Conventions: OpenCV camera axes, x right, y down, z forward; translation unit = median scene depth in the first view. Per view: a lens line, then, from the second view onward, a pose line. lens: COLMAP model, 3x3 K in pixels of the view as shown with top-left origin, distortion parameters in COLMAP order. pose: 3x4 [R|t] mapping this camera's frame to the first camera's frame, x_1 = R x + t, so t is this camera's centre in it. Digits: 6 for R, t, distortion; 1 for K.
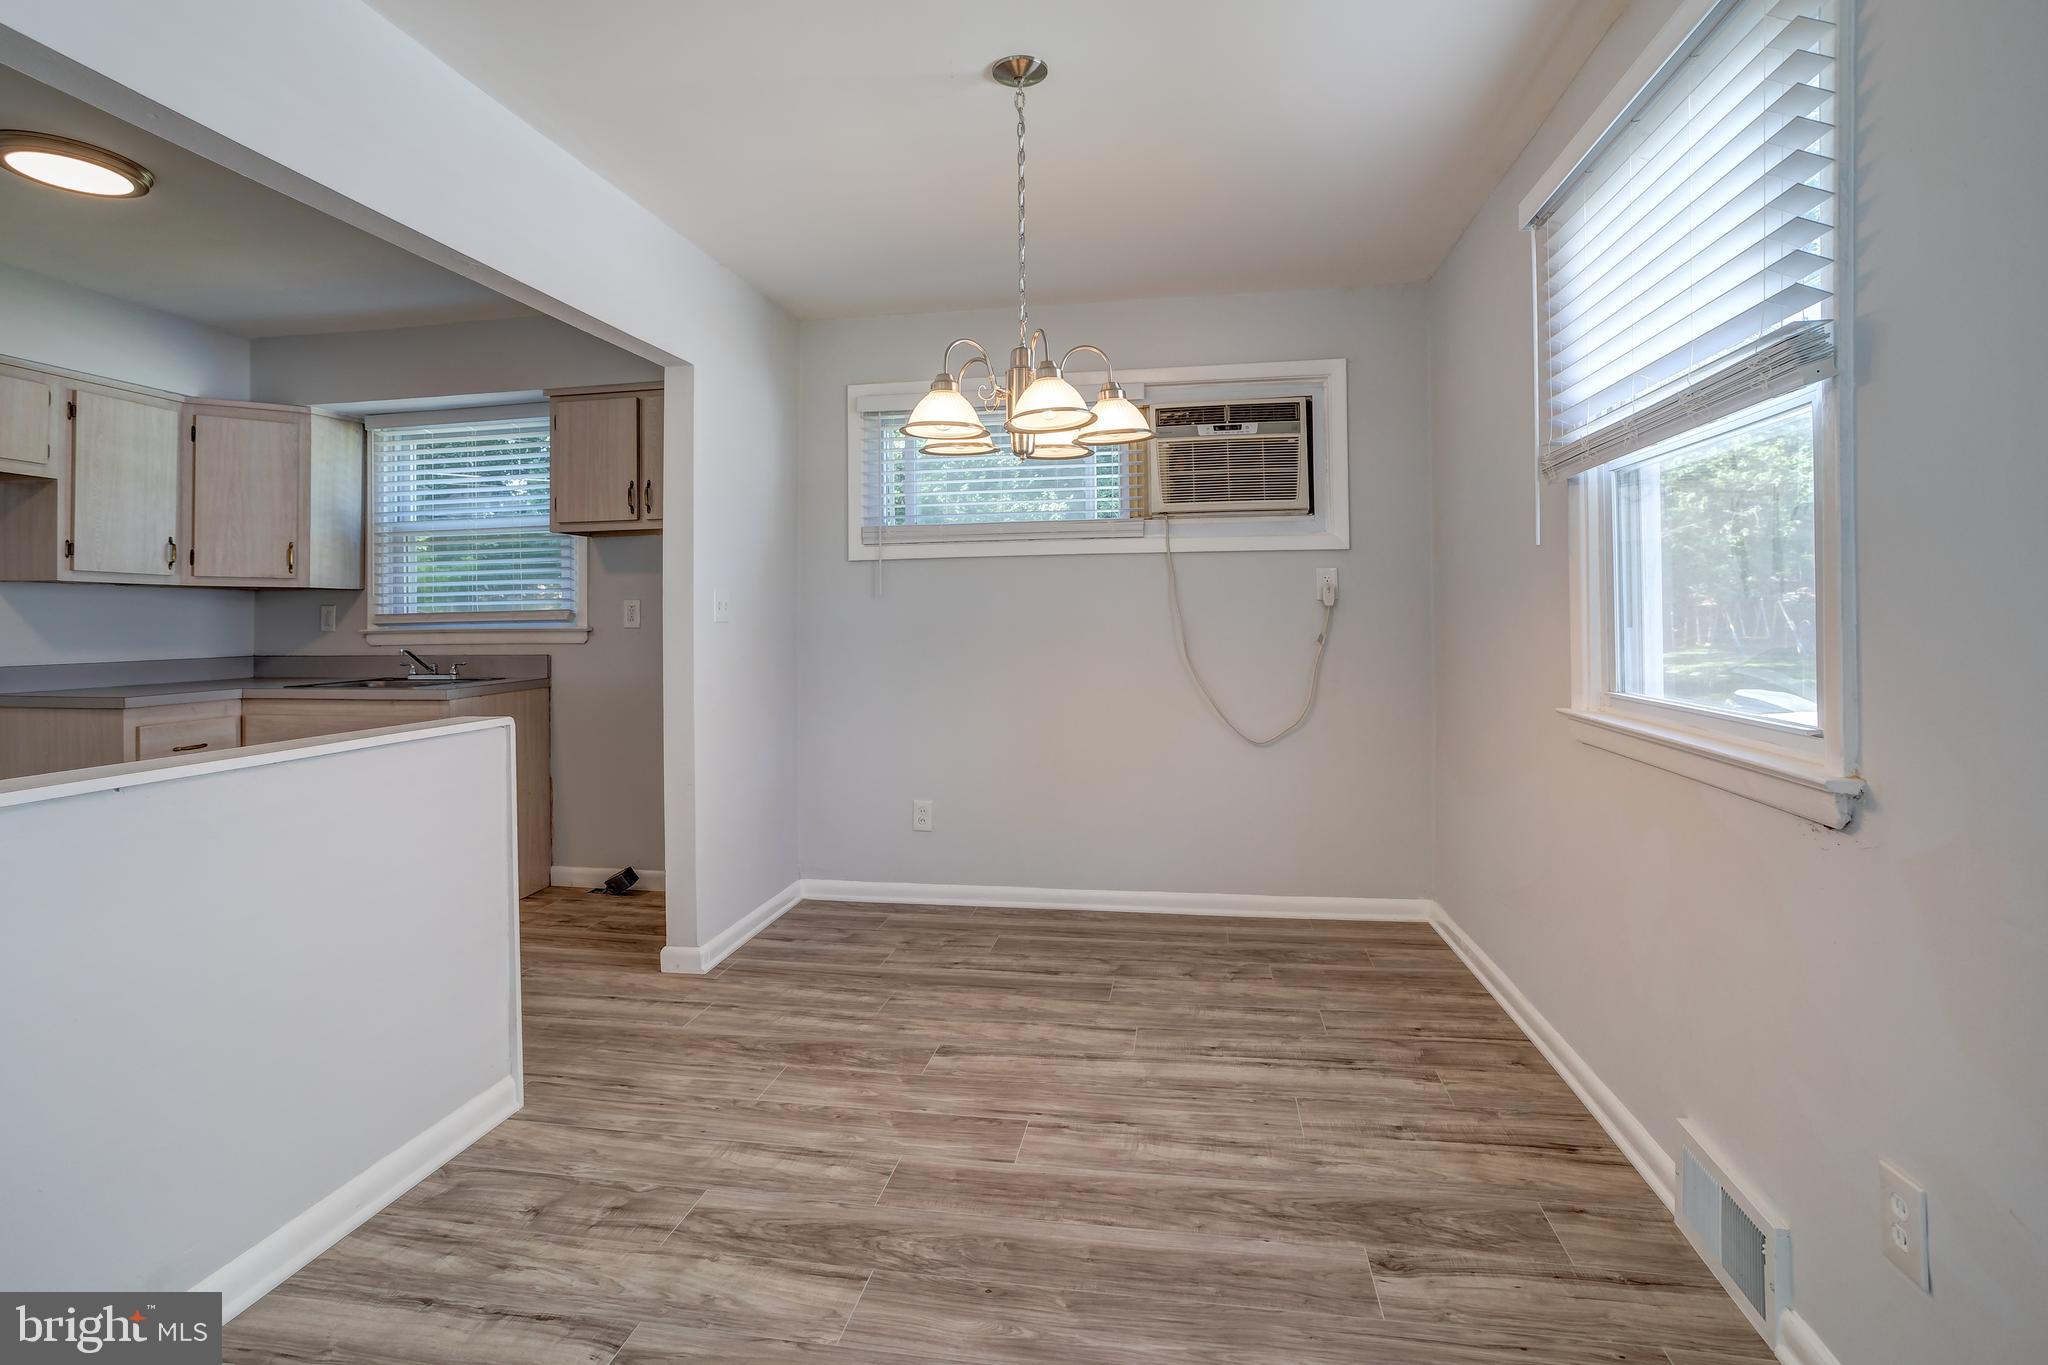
lens RADIAL K [[1025.0, 0, 1020.7], [0, 1025.0, 611.9], [0, 0, 1]] dist [-0.056541, 0.033771]
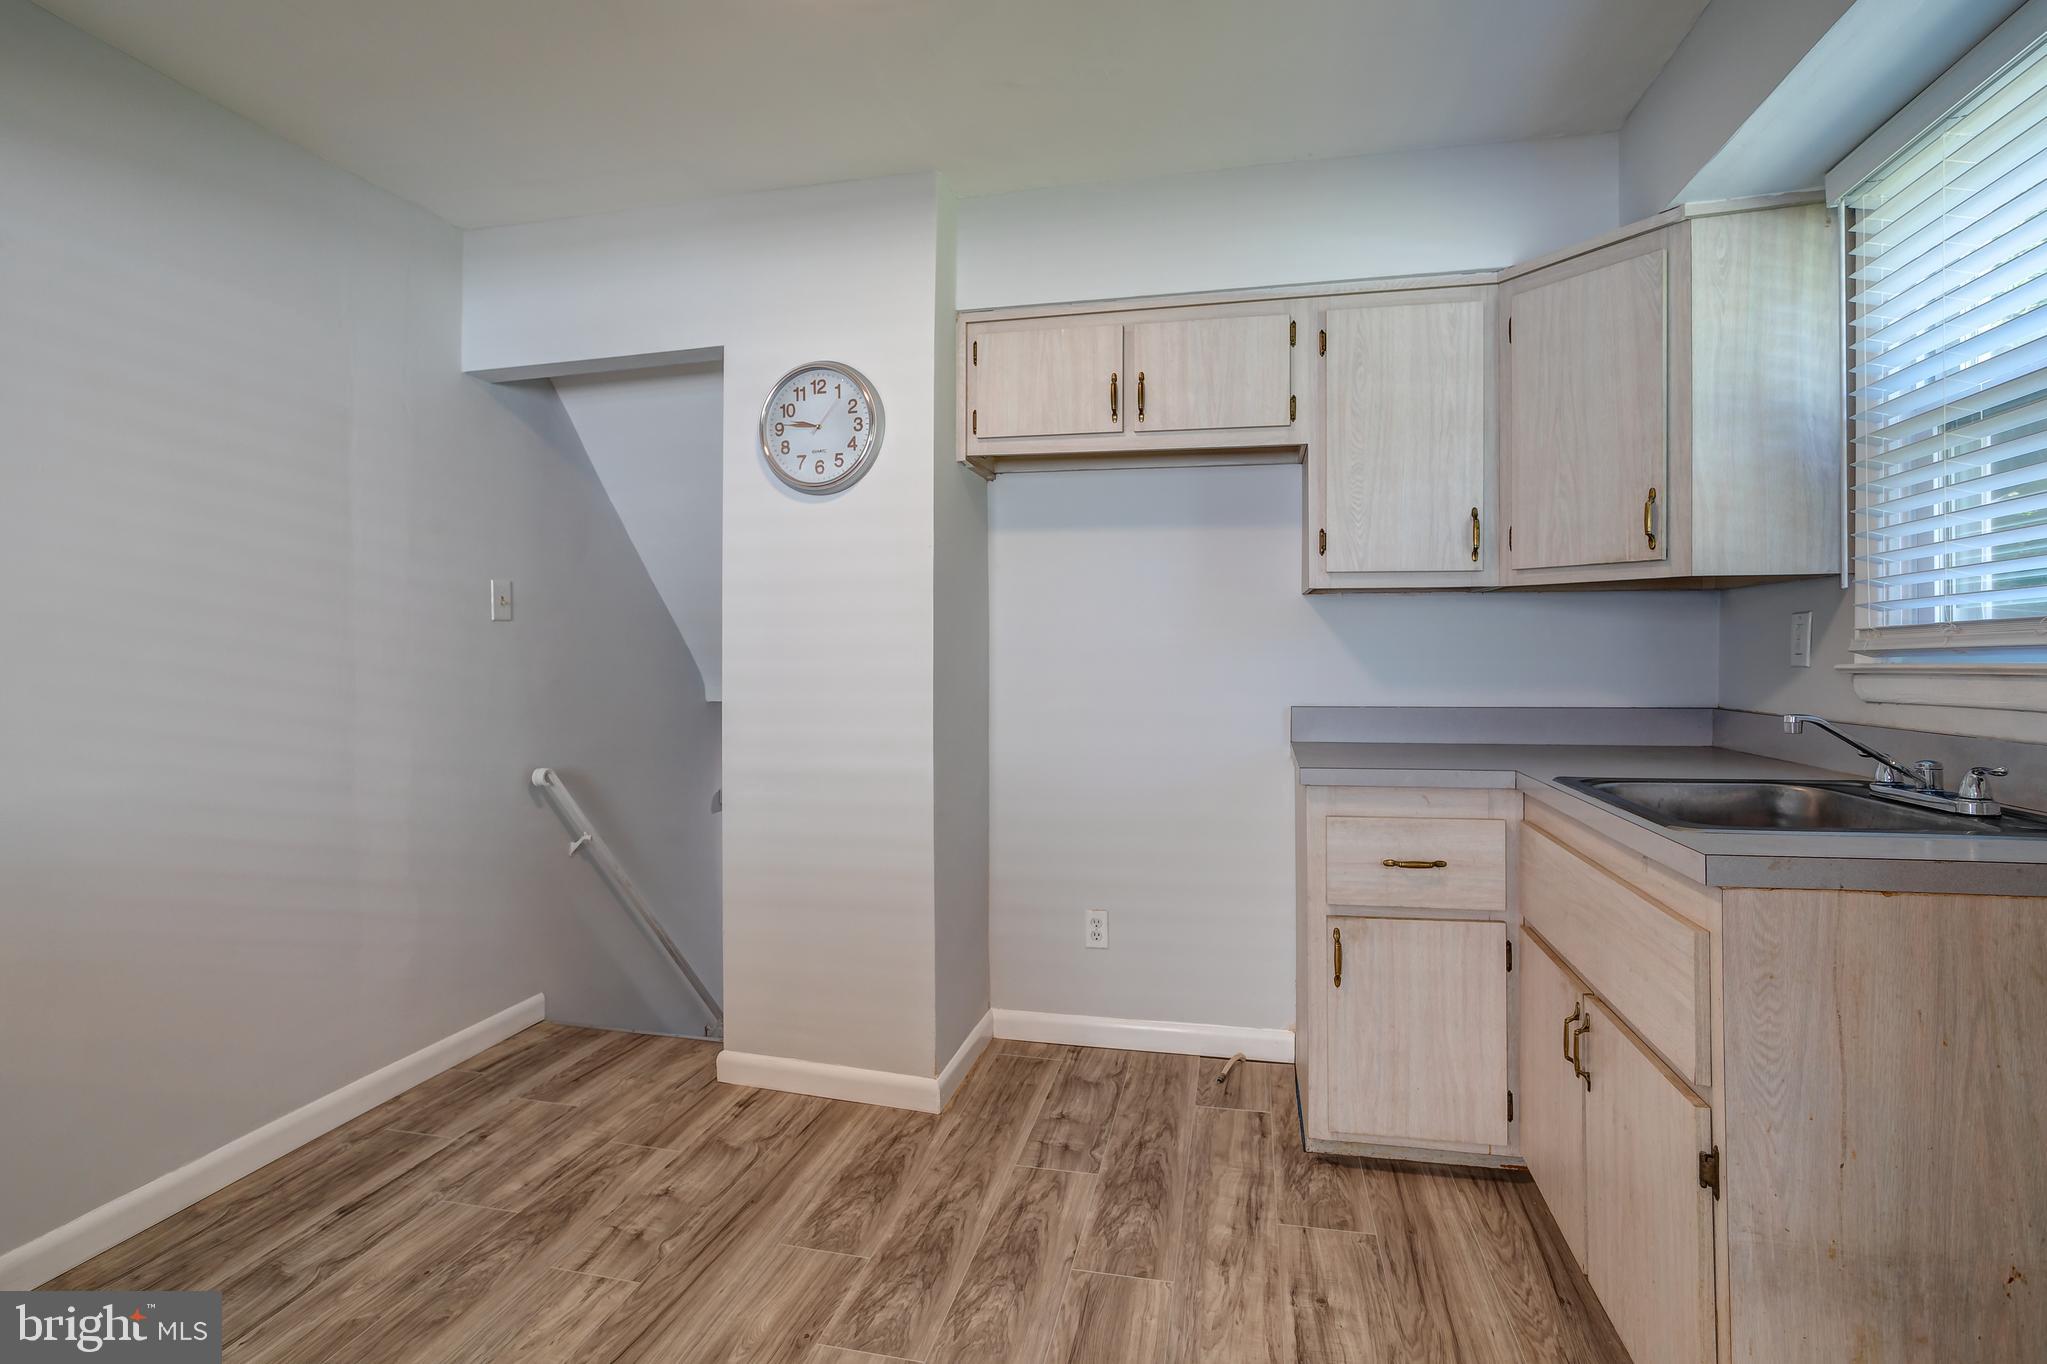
lens RADIAL K [[1003.1, 0, 1000.7], [0, 1003.1, 661.1], [0, 0, 1]] dist [-0.057655, 0.037117]
pose [[-0.068779, 0.010158, -0.997580, -0.256671], [0.009854, 0.999906, 0.009503, 0.011233], [0.997583, -0.009176, -0.068873, 0.857870]]
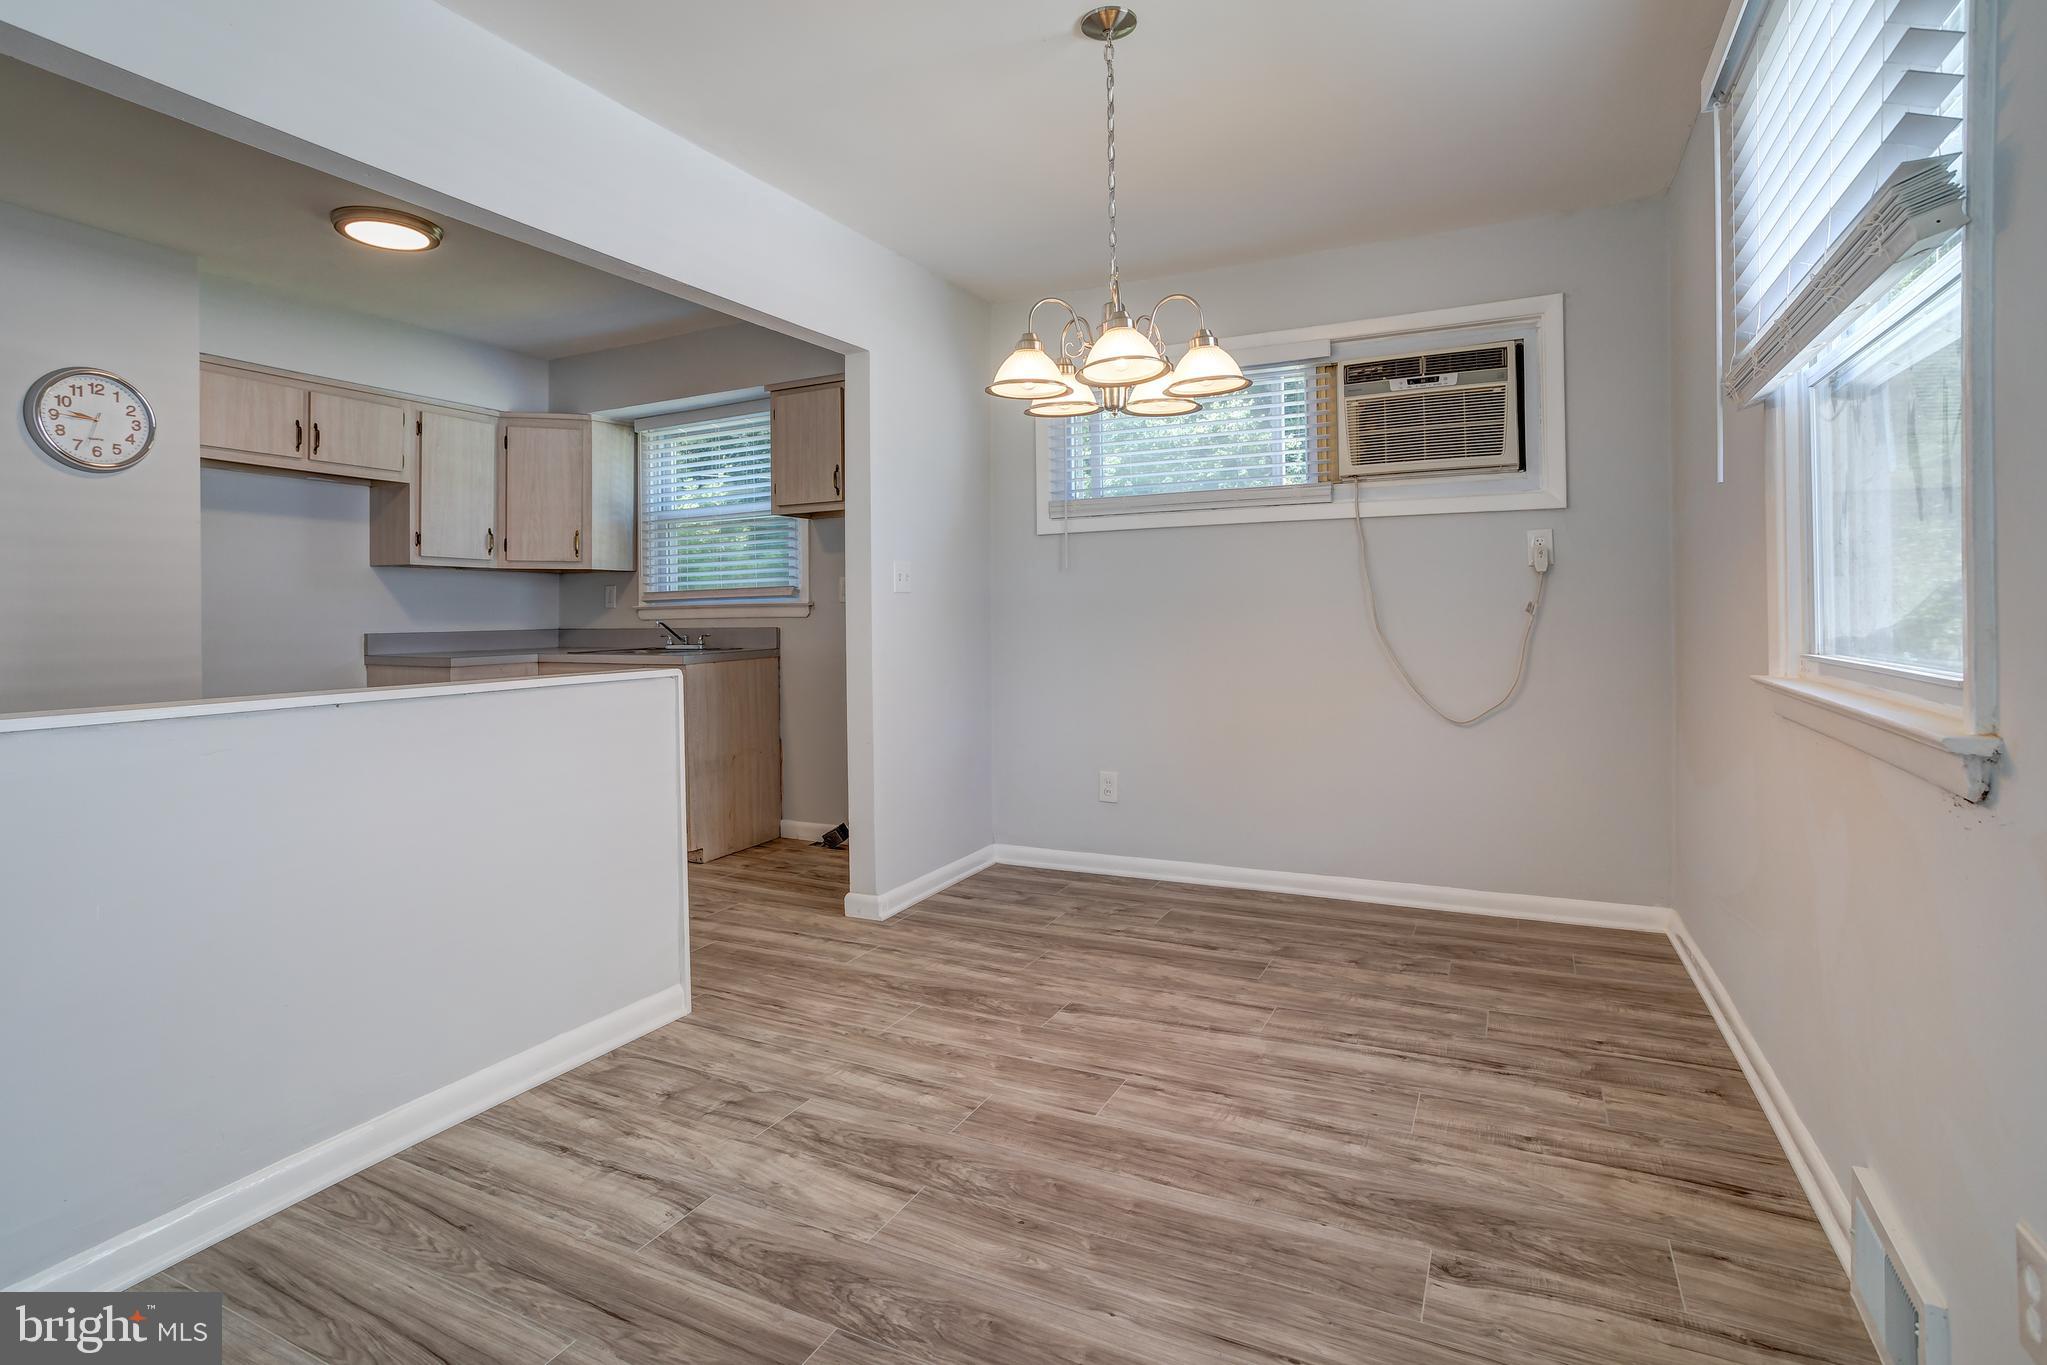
lens RADIAL K [[1031.4, 0, 1010.7], [0, 1031.4, 612.0], [0, 0, 1]] dist [-0.056441, 0.032399]
pose [[0.956369, -0.002028, -0.292155, 0.128294], [0.004347, 0.999964, 0.007289, 0.023156], [0.292129, -0.008241, 0.956343, 0.007321]]
